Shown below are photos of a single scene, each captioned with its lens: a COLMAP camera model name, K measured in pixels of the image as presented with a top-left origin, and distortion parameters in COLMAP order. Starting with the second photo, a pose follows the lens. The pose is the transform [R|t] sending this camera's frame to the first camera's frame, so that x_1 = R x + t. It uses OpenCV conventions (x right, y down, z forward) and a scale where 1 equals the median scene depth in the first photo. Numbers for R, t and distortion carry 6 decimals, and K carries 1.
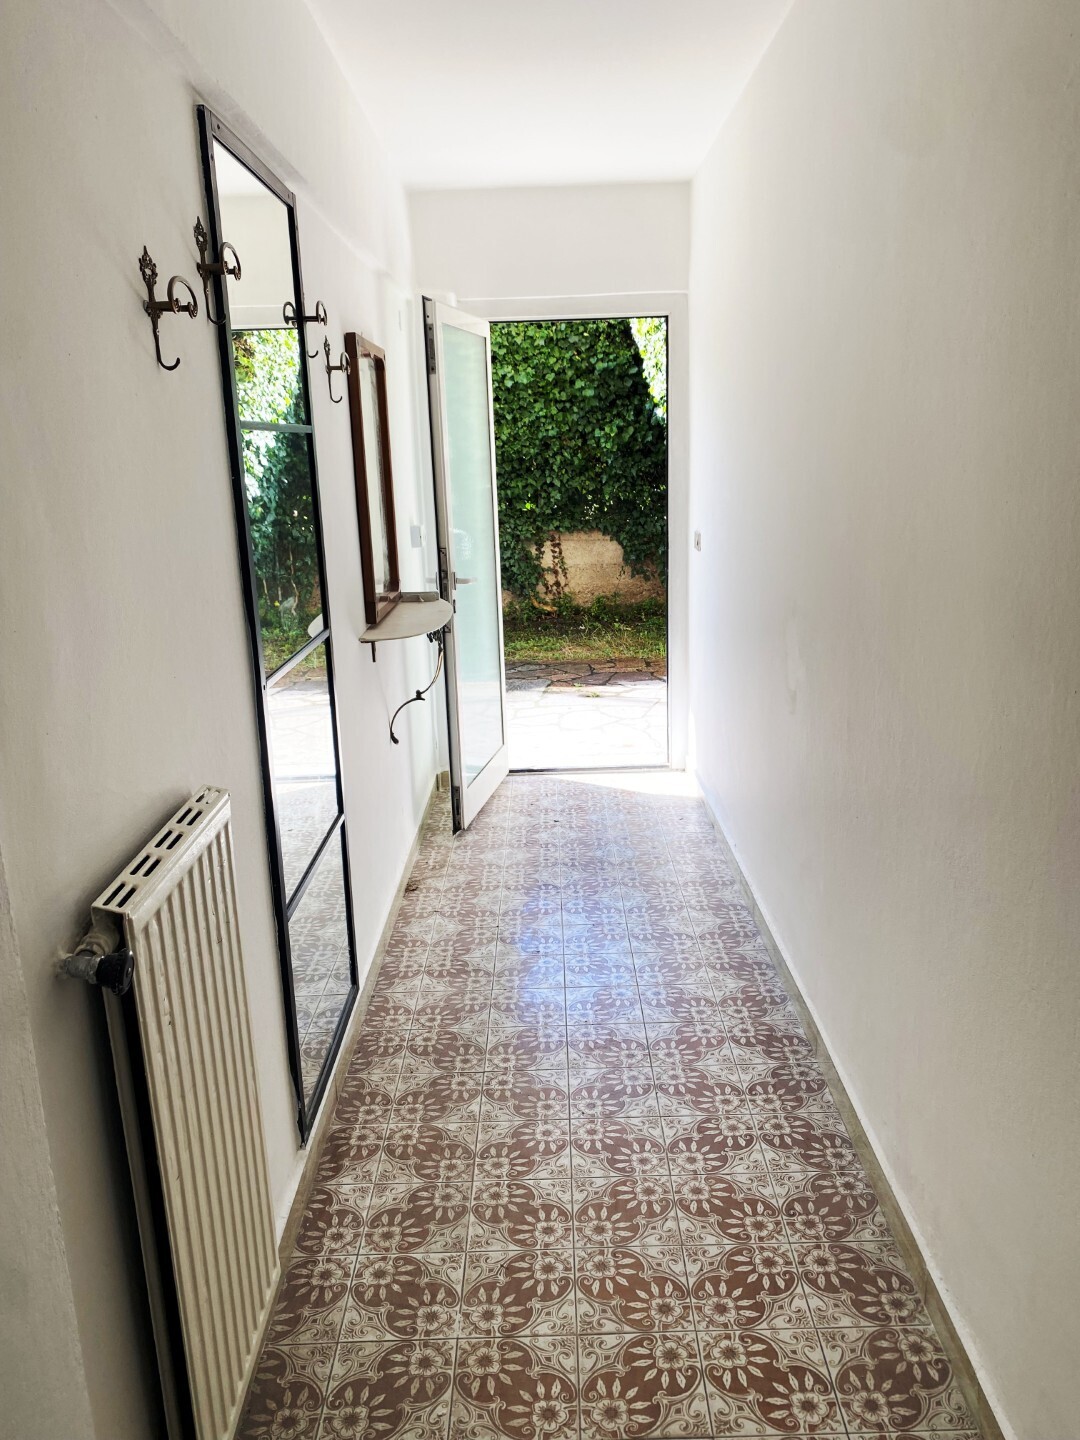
lens RADIAL K [[1092.2, 0, 540.0], [0, 1092.2, 720.0], [0, 0, 1]] dist [0.004016, 0.044261]
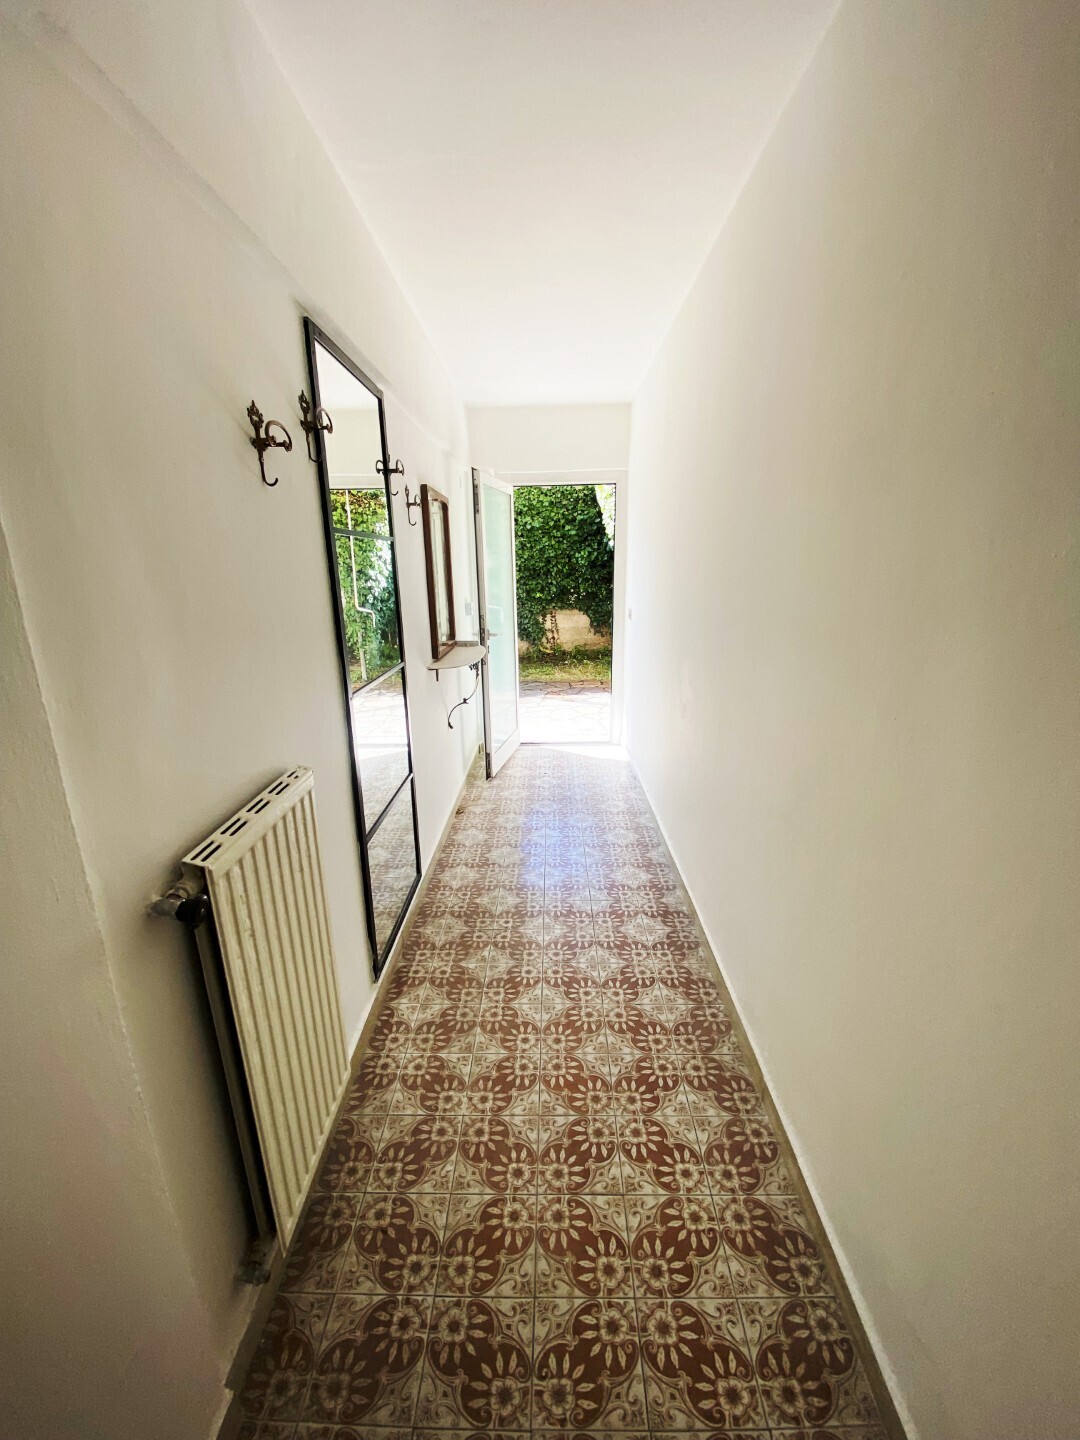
lens RADIAL K [[585.7, 0, 533.0], [0, 585.7, 725.4], [0, 0, 1]] dist [0.029131, -0.021762]
pose [[0.999671, 0.017470, -0.018801, 0.026945], [-0.017012, 0.999561, 0.024258, -0.015704], [0.019217, -0.023930, 0.999529, 0.147352]]
